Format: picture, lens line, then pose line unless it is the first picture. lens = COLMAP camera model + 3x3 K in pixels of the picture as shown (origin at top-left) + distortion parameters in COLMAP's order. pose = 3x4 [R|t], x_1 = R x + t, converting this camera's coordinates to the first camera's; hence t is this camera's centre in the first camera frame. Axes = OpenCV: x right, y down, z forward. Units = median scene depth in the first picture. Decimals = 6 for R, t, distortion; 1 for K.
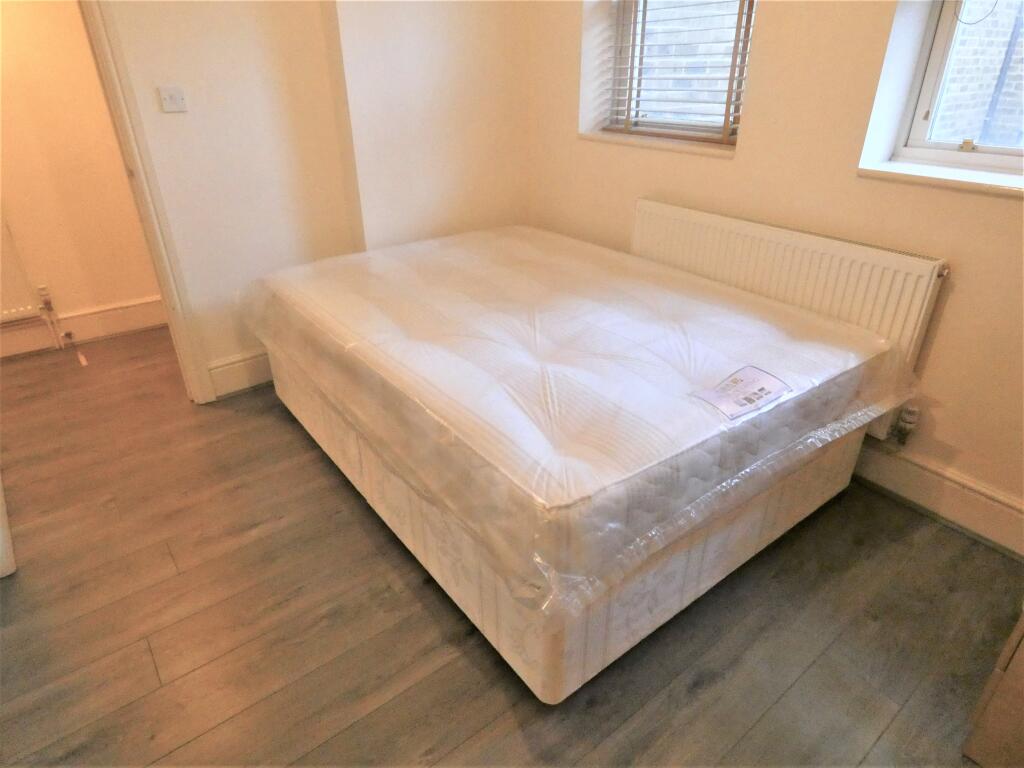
lens RADIAL K [[629.8, 0, 512.0], [0, 629.8, 384.0], [0, 0, 1]] dist [-0.003969, 0.001722]
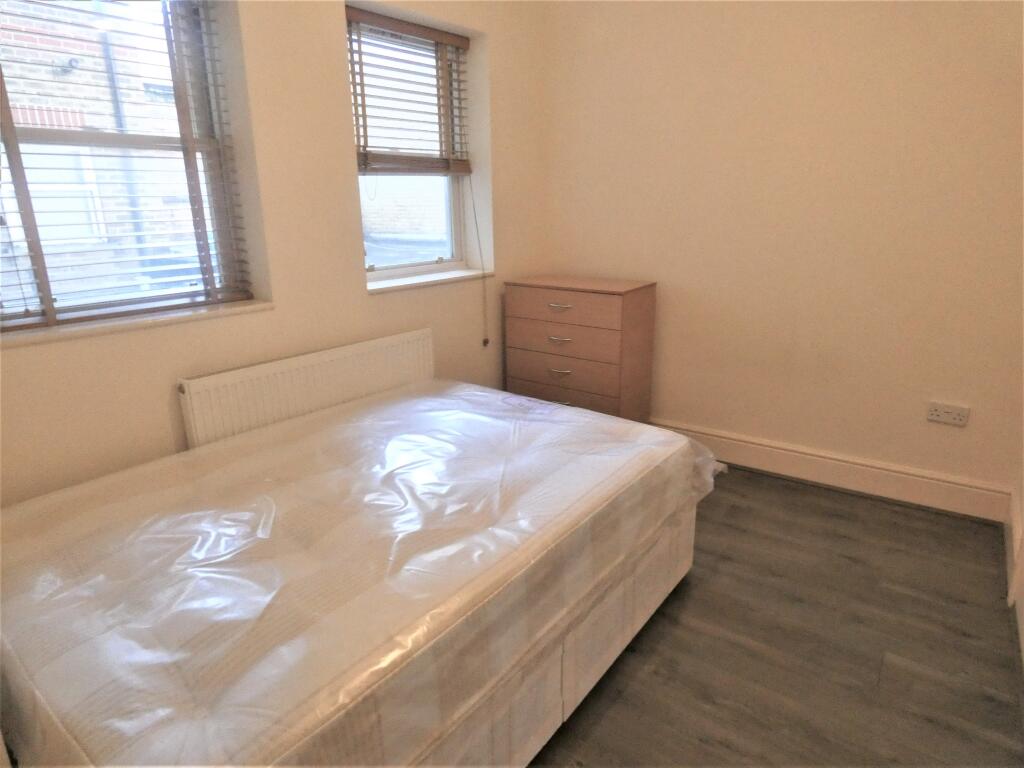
lens RADIAL K [[629.8, 0, 512.0], [0, 629.8, 384.0], [0, 0, 1]] dist [-0.003969, 0.001722]
pose [[-0.283186, -0.253906, 0.924844, -1.026492], [0.455896, 0.812764, 0.362730, -0.595898], [-0.843780, 0.524353, -0.114408, 1.105876]]
